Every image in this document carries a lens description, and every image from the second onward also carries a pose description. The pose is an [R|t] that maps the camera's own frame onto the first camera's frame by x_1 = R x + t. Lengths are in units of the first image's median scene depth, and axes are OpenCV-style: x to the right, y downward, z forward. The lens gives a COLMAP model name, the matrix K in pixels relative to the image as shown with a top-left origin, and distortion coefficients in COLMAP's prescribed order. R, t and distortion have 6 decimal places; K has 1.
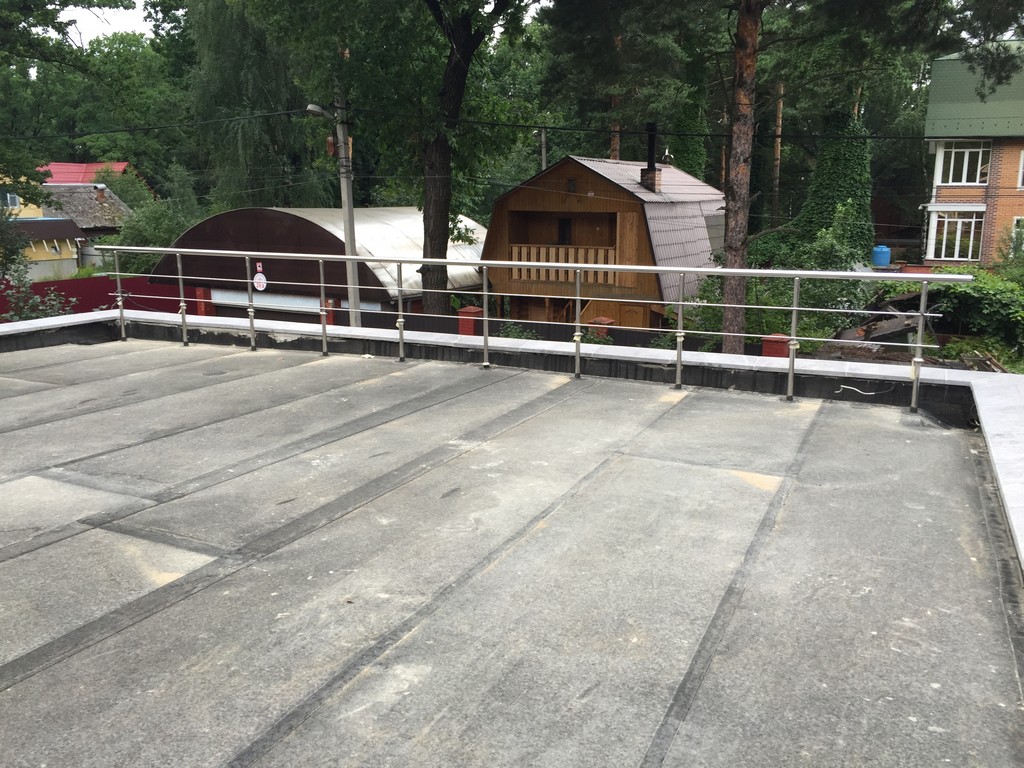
lens RADIAL K [[875.8, 0, 509.9], [0, 875.8, 378.4], [0, 0, 1]] dist [0.091139, -0.138668]
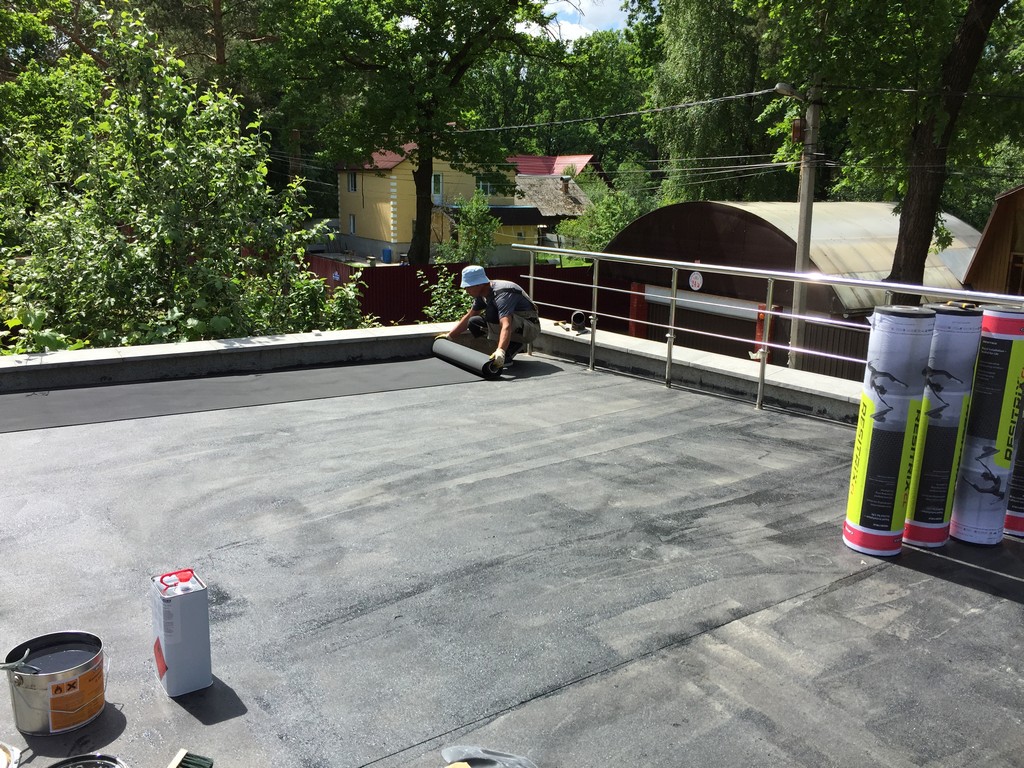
lens RADIAL K [[875.8, 0, 509.9], [0, 875.8, 389.3], [0, 0, 1]] dist [0.091139, -0.138668]
pose [[0.882876, 0.123184, -0.453162, -0.066354], [-0.113454, 0.992348, 0.048714, -0.058389], [0.455695, 0.008405, 0.890096, 0.265700]]
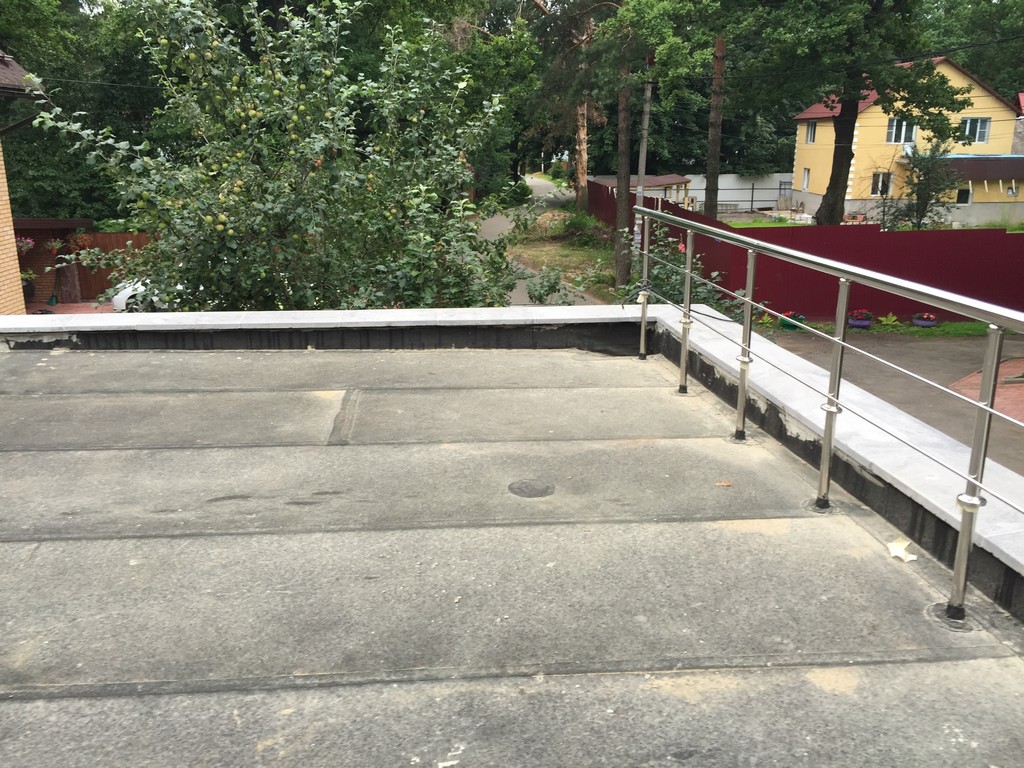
lens RADIAL K [[875.8, 0, 510.7], [0, 875.8, 386.0], [0, 0, 1]] dist [0.091139, -0.138668]
pose [[0.524264, 0.229273, -0.820111, 0.046596], [-0.165167, 0.972162, 0.166197, -0.137449], [0.835385, 0.048324, 0.547537, 0.702621]]
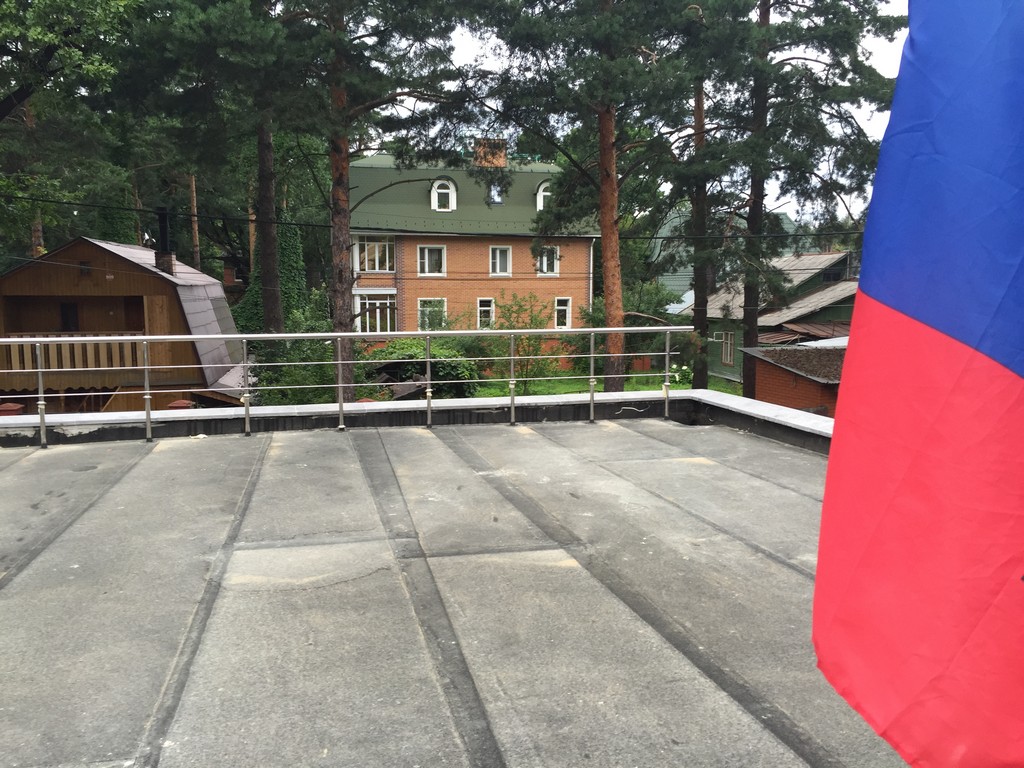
lens RADIAL K [[875.8, 0, 511.7], [0, 875.8, 377.5], [0, 0, 1]] dist [0.091139, -0.138668]
pose [[0.773934, -0.072990, 0.629046, -0.547038], [0.132813, 0.989952, -0.048537, 0.004028], [-0.619183, 0.121110, 0.775851, 0.012371]]
